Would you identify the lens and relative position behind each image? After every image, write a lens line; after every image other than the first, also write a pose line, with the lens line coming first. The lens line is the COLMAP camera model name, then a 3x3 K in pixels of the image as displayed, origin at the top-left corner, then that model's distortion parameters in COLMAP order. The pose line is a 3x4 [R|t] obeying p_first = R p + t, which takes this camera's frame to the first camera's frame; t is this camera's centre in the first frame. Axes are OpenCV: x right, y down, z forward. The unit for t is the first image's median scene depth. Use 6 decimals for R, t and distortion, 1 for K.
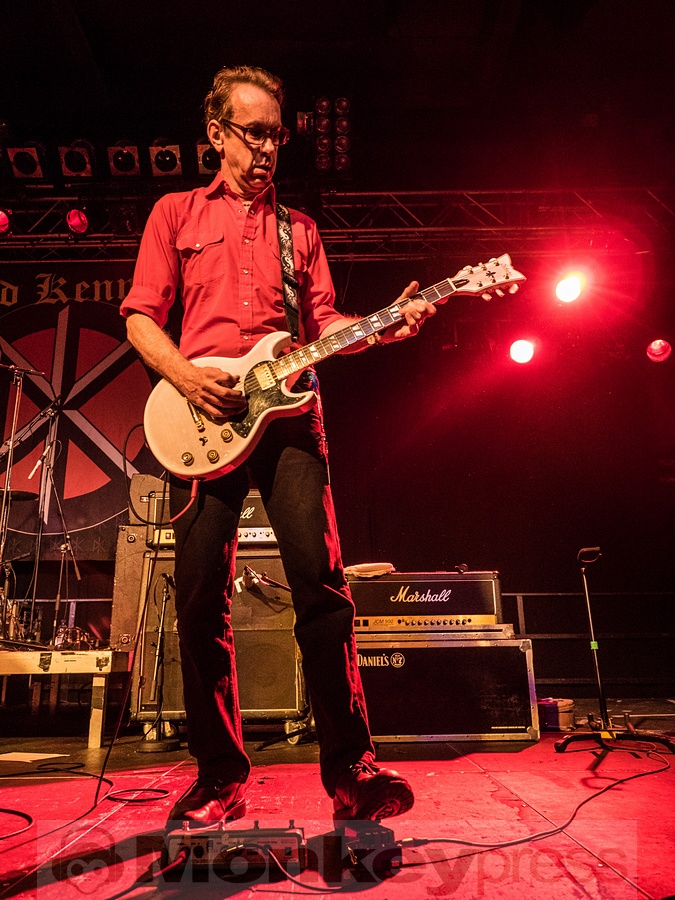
lens RADIAL K [[709.8, 0, 337.5], [0, 709.8, 446.5], [0, 0, 1]] dist [0.005955, -0.000019]
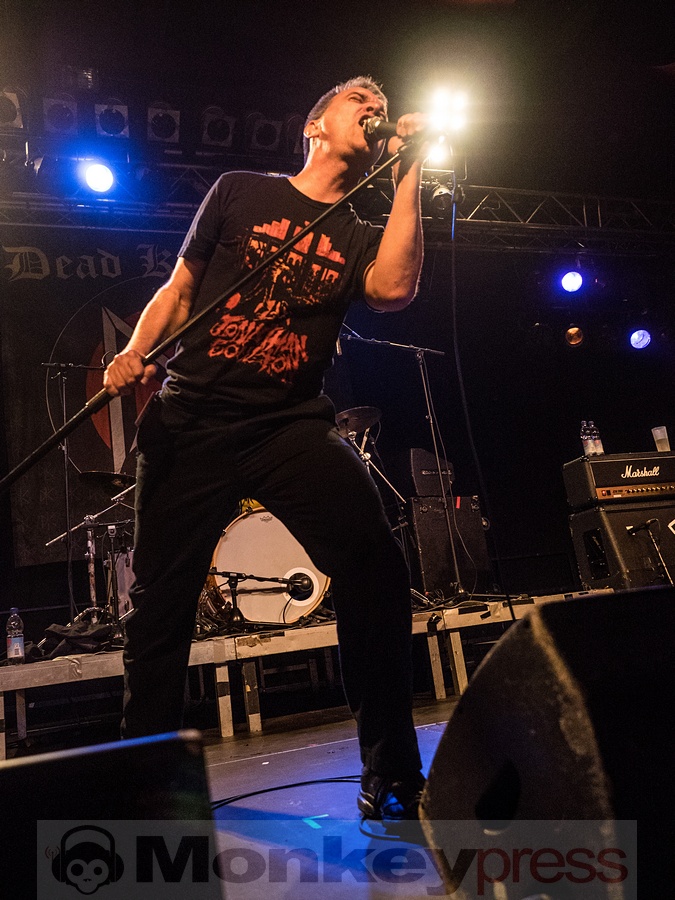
lens RADIAL K [[741.9, 0, 326.4], [0, 741.9, 462.6], [0, 0, 1]] dist [0.001014, 0.001359]
pose [[0.944254, -0.035194, 0.327333, -0.538327], [0.024268, 0.999005, 0.037405, 0.010830], [-0.328324, -0.027376, 0.944169, 0.001778]]
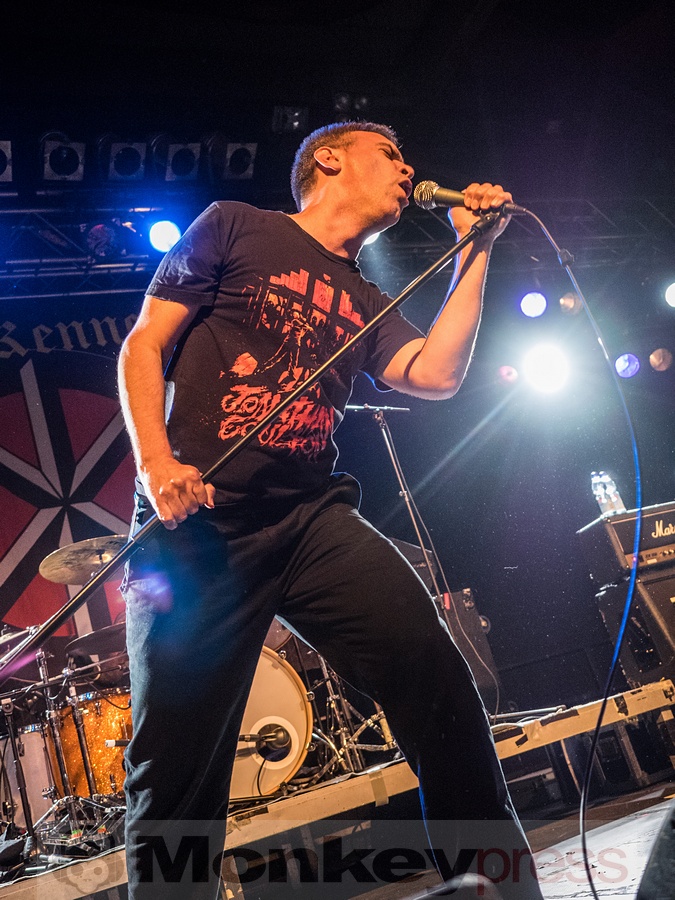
lens RADIAL K [[1001.2, 0, 345.8], [0, 1001.2, 462.5], [0, 0, 1]] dist [0.004226, 0.000000]
pose [[0.886328, -0.117837, 0.447813, -0.571782], [0.160927, 0.985185, -0.059273, 0.010403], [-0.434194, 0.124601, 0.892160, -0.001167]]
